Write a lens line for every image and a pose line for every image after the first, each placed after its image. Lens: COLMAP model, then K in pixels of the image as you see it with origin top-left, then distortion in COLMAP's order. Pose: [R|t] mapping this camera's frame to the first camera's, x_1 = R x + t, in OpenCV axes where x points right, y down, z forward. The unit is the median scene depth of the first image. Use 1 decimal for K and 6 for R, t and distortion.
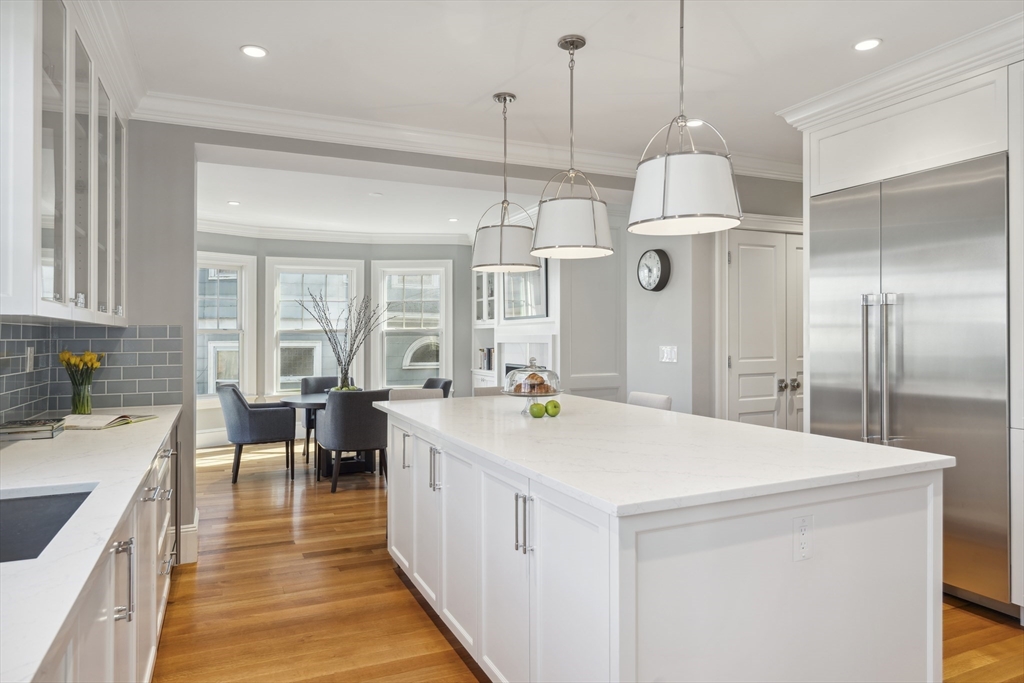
lens RADIAL K [[666.4, 0, 546.9], [0, 666.4, 316.6], [0, 0, 1]] dist [0.005230, 0.002134]
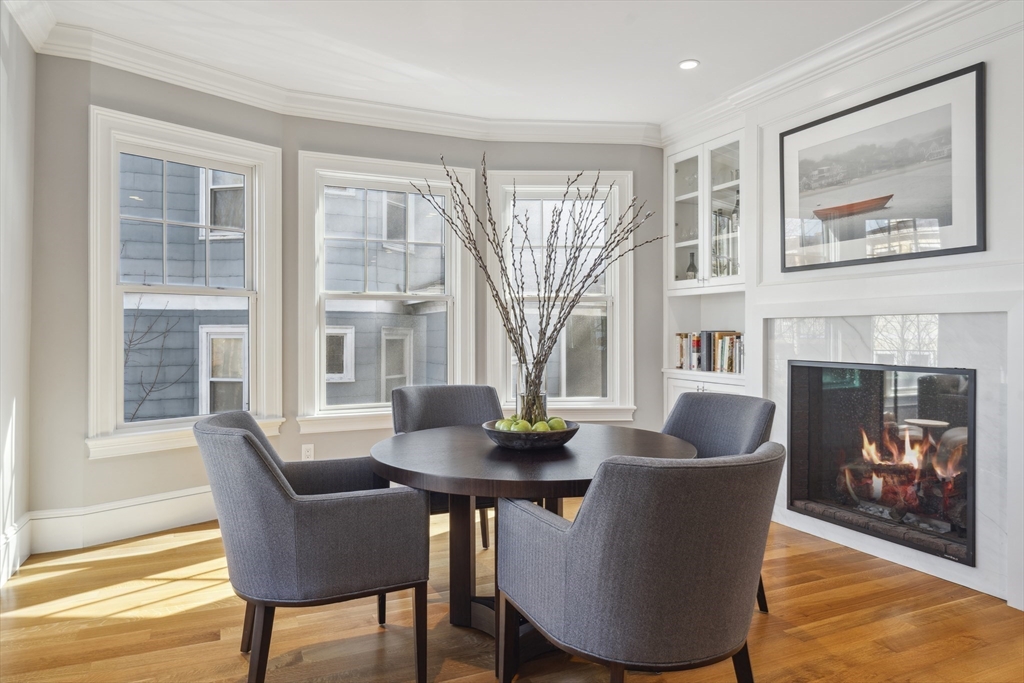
lens RADIAL K [[676.4, 0, 548.0], [0, 676.4, 328.5], [0, 0, 1]] dist [0.006863, 0.006049]
pose [[0.999968, 0.007851, -0.001598, -0.520134], [-0.007808, 0.999644, 0.025515, 0.077599], [0.001798, -0.025502, 0.999673, 1.083608]]
